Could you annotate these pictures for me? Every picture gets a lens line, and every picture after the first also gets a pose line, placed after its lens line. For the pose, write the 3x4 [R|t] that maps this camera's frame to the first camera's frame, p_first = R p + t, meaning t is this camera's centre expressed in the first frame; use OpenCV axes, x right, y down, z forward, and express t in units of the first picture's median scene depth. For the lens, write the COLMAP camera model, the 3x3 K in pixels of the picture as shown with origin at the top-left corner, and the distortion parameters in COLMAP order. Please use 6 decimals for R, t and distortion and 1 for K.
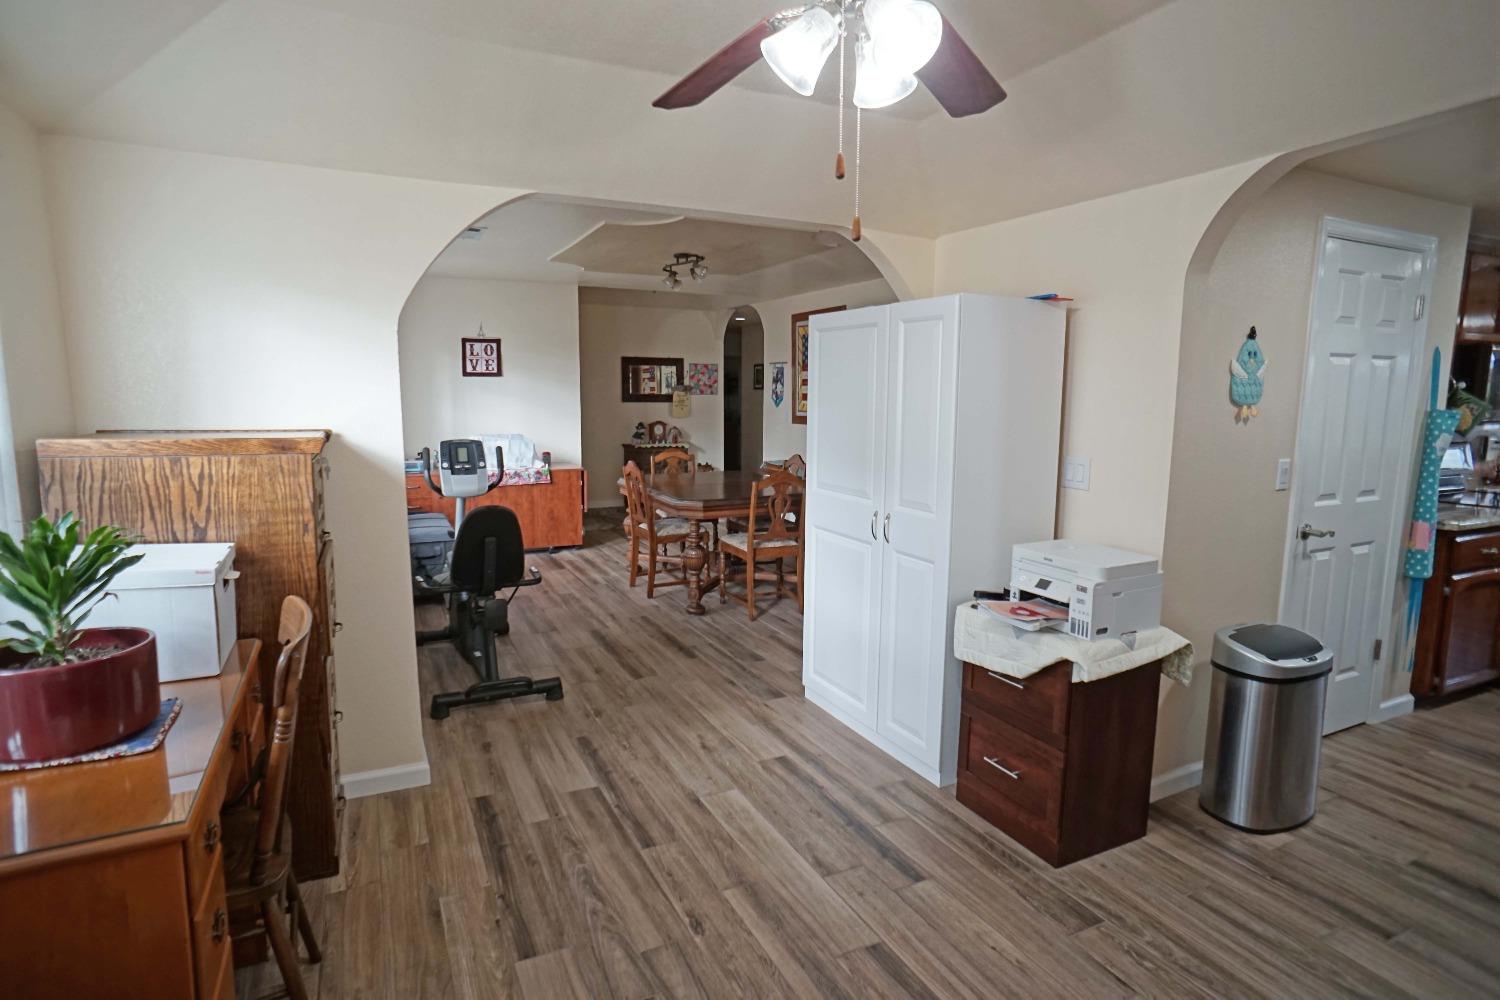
lens RADIAL K [[792.7, 0, 736.1], [0, 792.7, 496.8], [0, 0, 1]] dist [-0.057219, 0.034972]
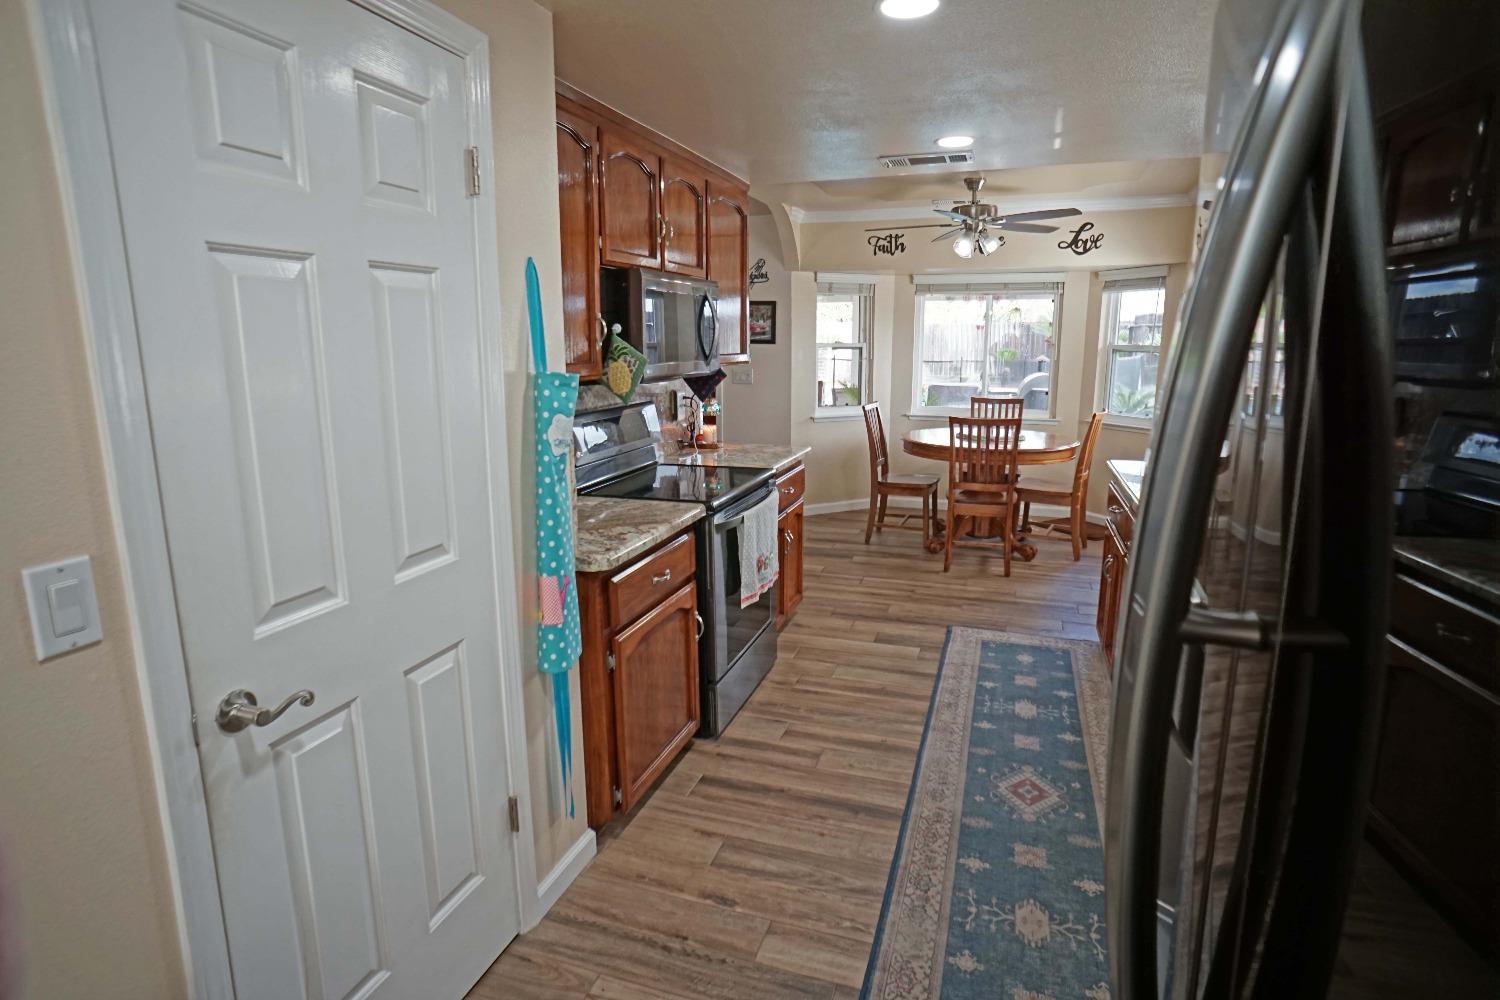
lens RADIAL K [[792.7, 0, 749.1], [0, 792.7, 495.8], [0, 0, 1]] dist [-0.057219, 0.034972]
pose [[0.700315, -0.147488, 0.698431, 0.588555], [0.103266, 0.989062, 0.105317, -0.068082], [-0.706325, -0.001631, 0.707886, 0.486807]]
